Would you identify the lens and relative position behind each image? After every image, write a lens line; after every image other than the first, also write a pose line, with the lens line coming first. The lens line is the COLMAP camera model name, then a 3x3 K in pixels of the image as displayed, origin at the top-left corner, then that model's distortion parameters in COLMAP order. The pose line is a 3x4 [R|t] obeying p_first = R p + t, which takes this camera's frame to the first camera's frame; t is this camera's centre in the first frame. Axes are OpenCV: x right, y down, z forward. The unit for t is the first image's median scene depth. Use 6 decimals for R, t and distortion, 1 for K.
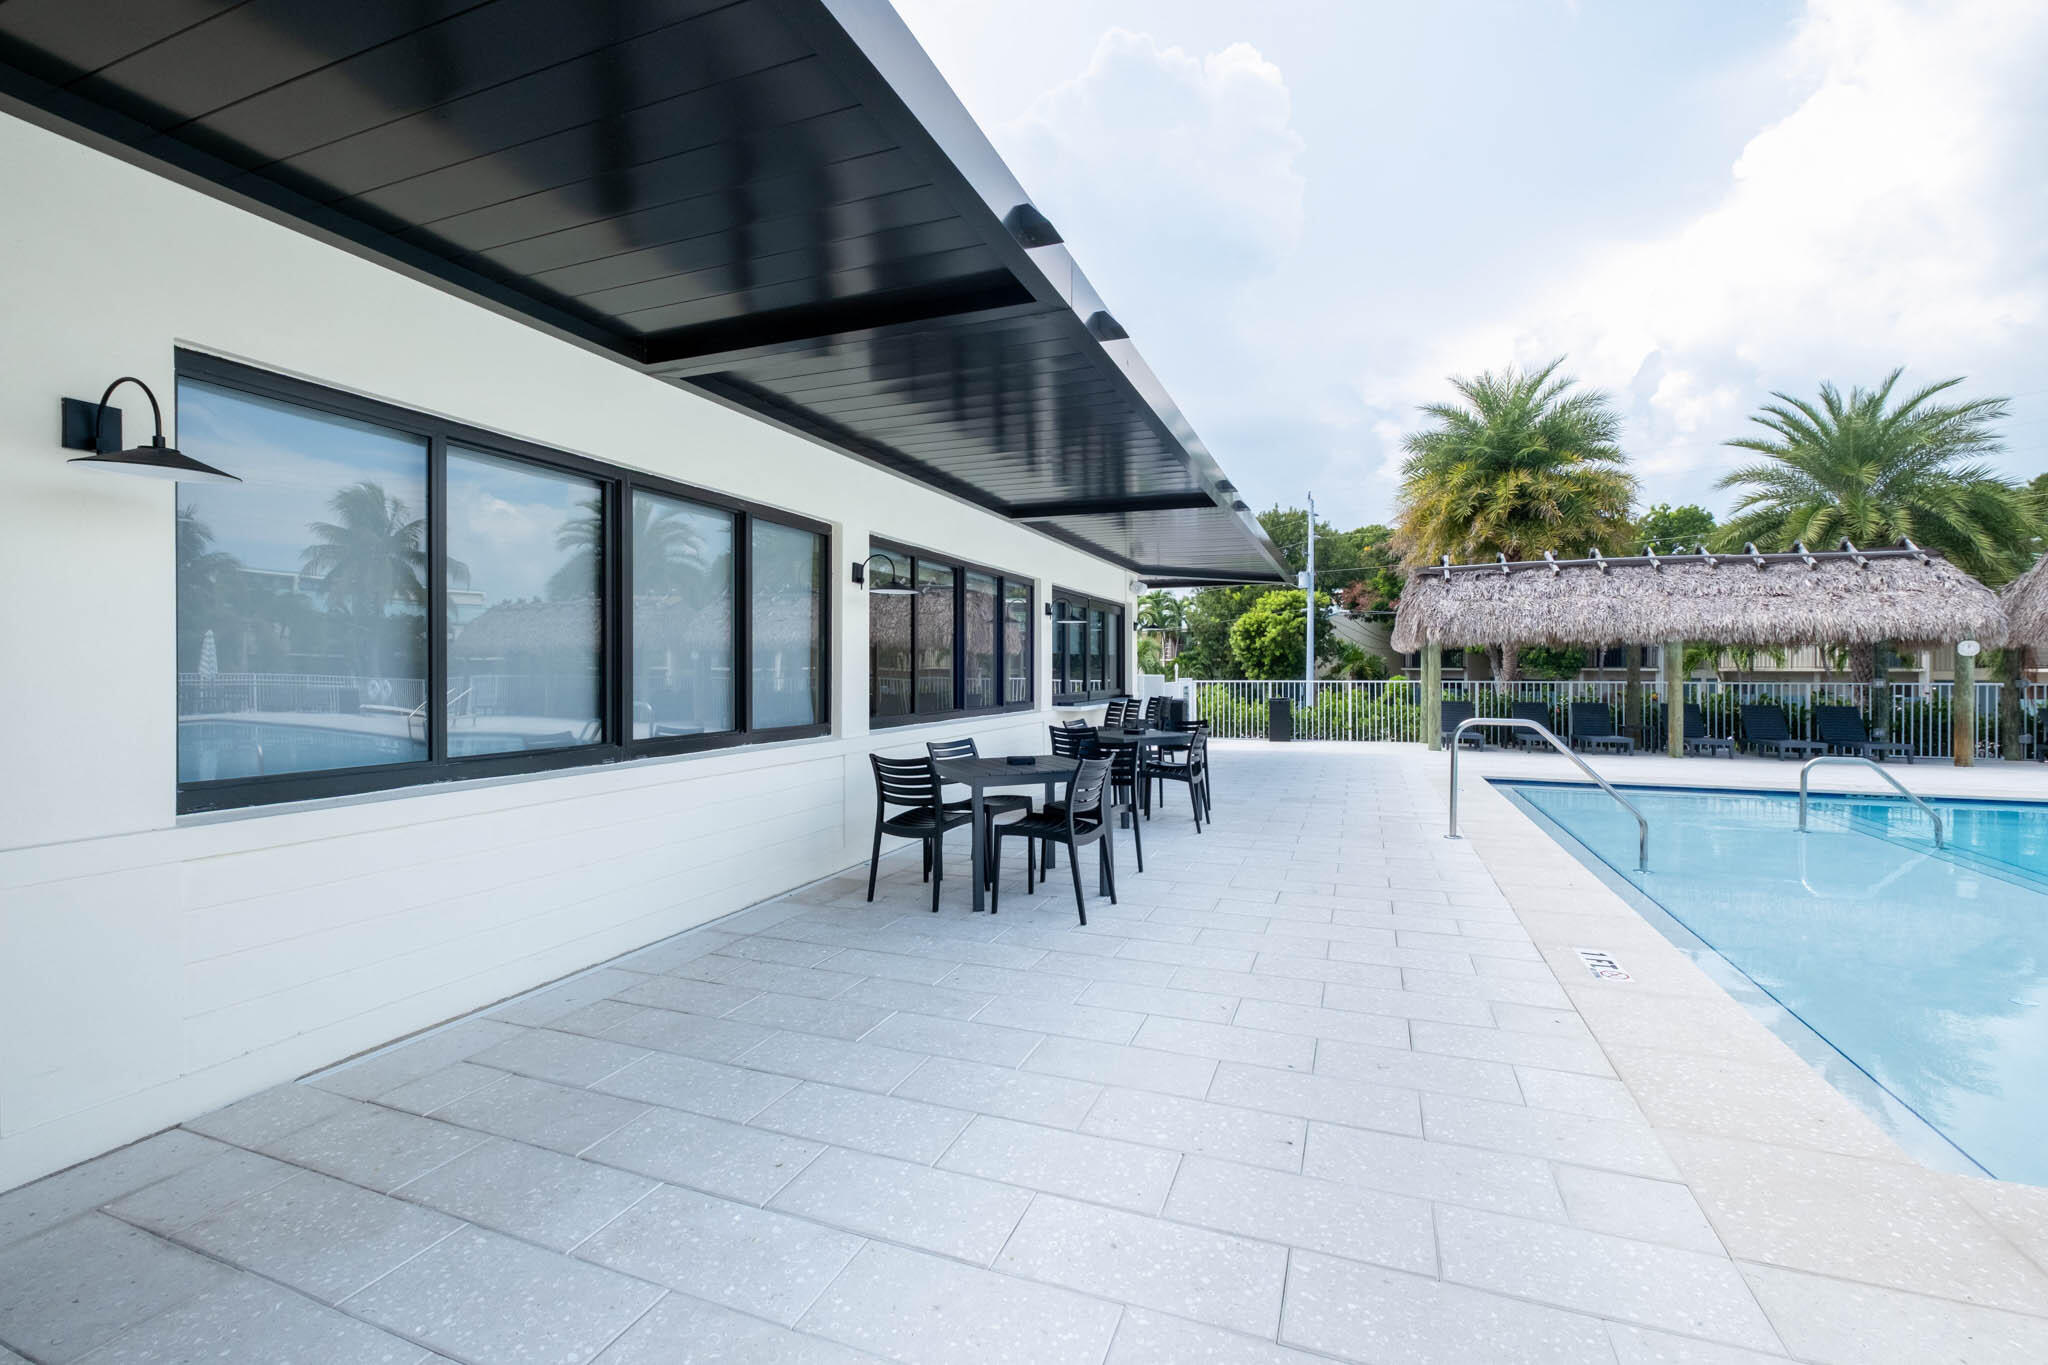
lens RADIAL K [[885.5, 0, 1024.0], [0, 885.5, 682.5], [0, 0, 1]] dist [-0.006774, 0.000078]
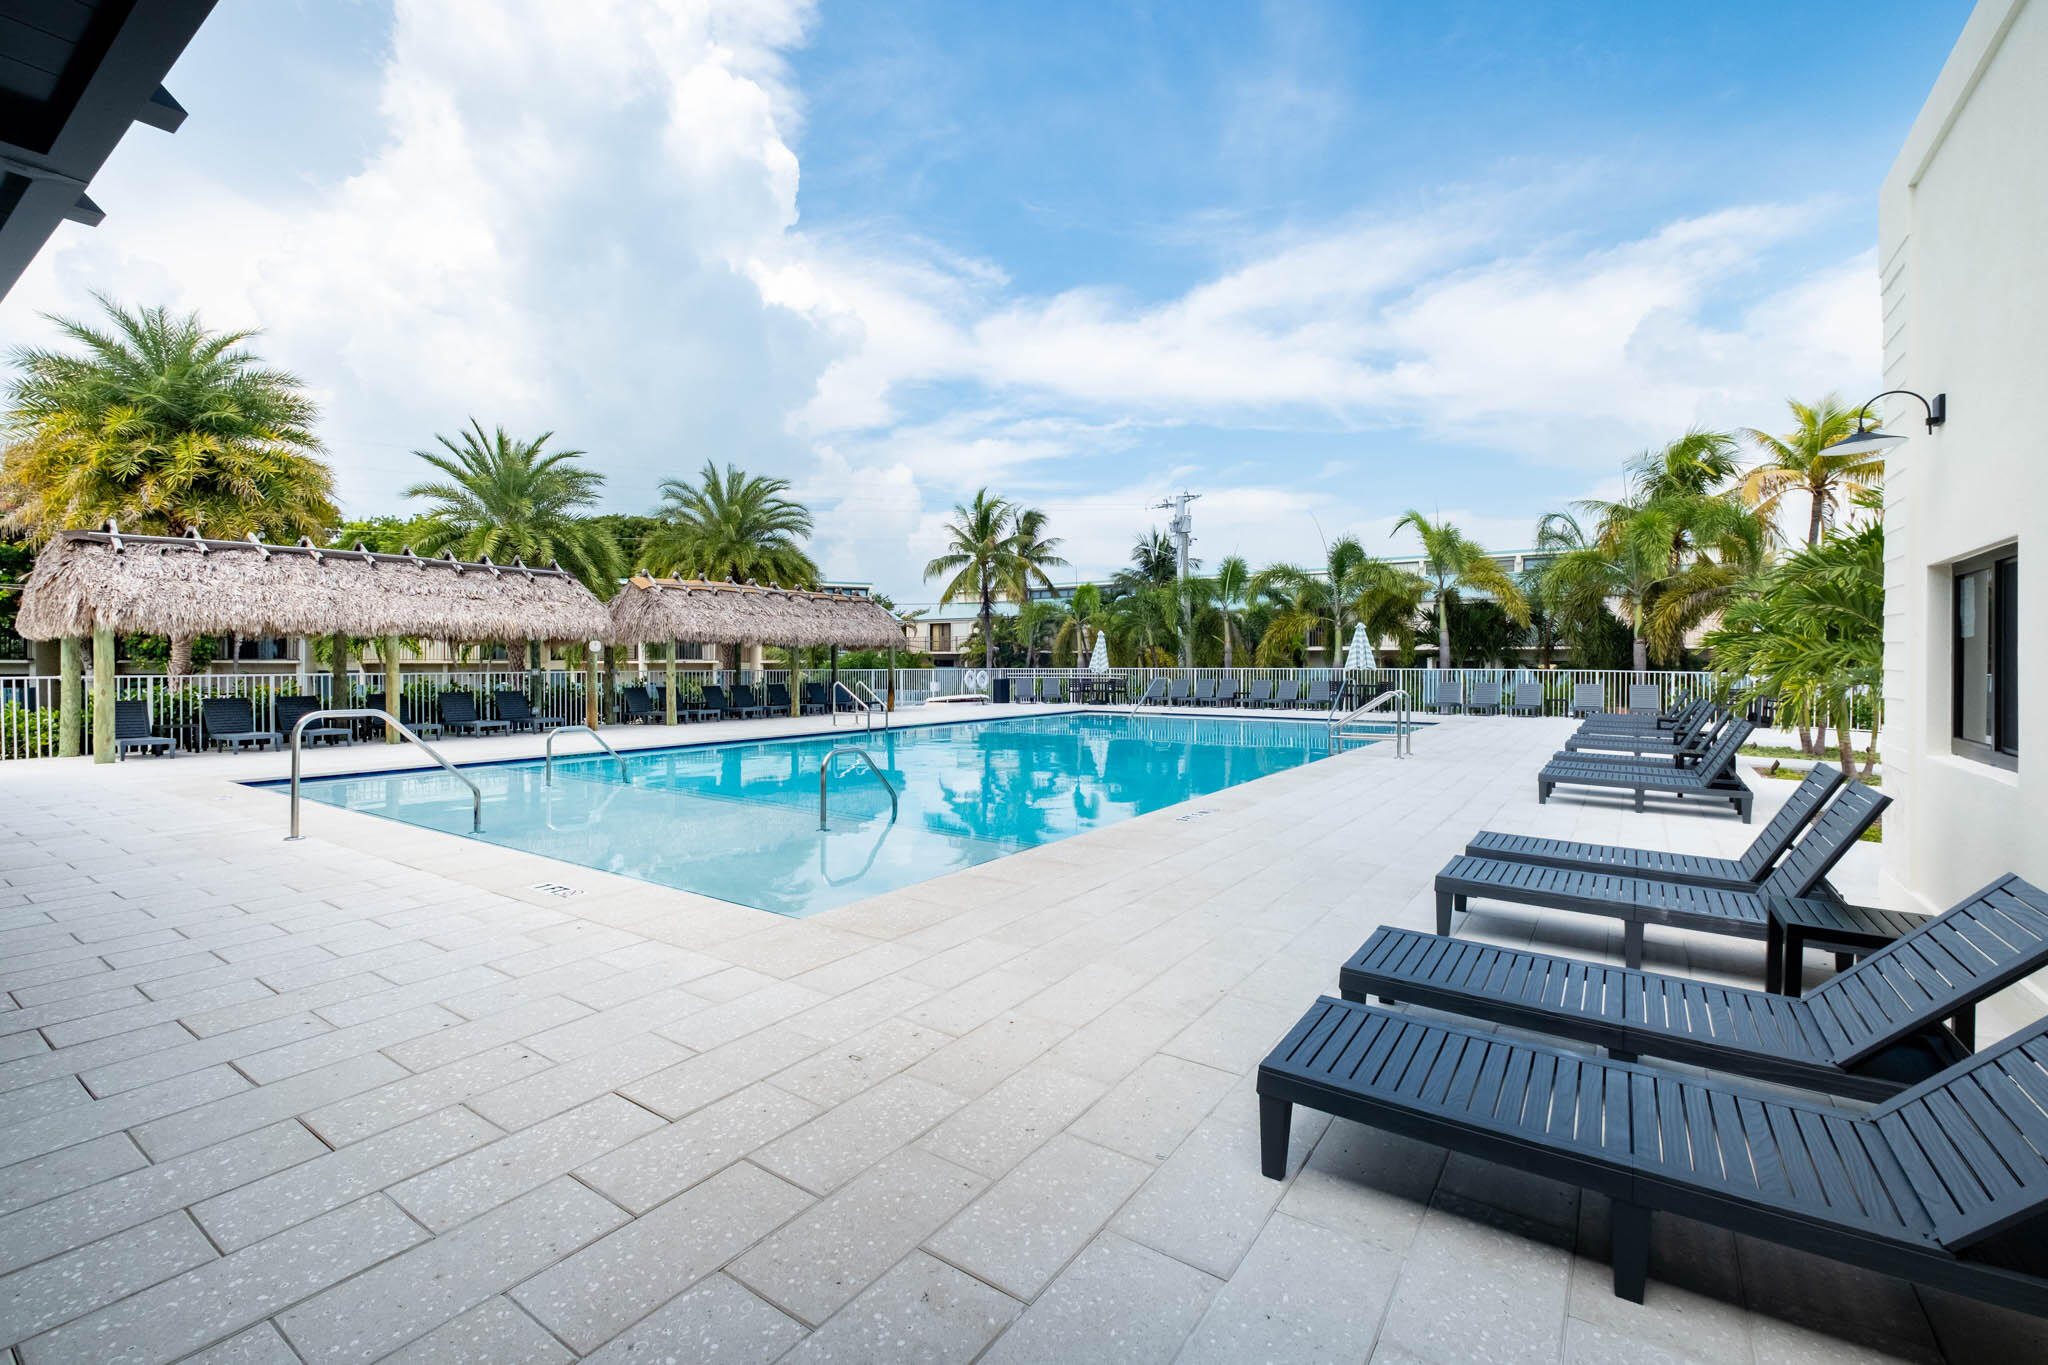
lens RADIAL K [[885.5, 0, 1024.0], [0, 885.5, 682.5], [0, 0, 1]] dist [-0.006774, 0.000078]
pose [[0.226858, -0.023150, 0.973653, -0.123617], [0.013939, 0.999692, 0.020521, -0.000302], [-0.973828, 0.008916, 0.227111, 0.011267]]
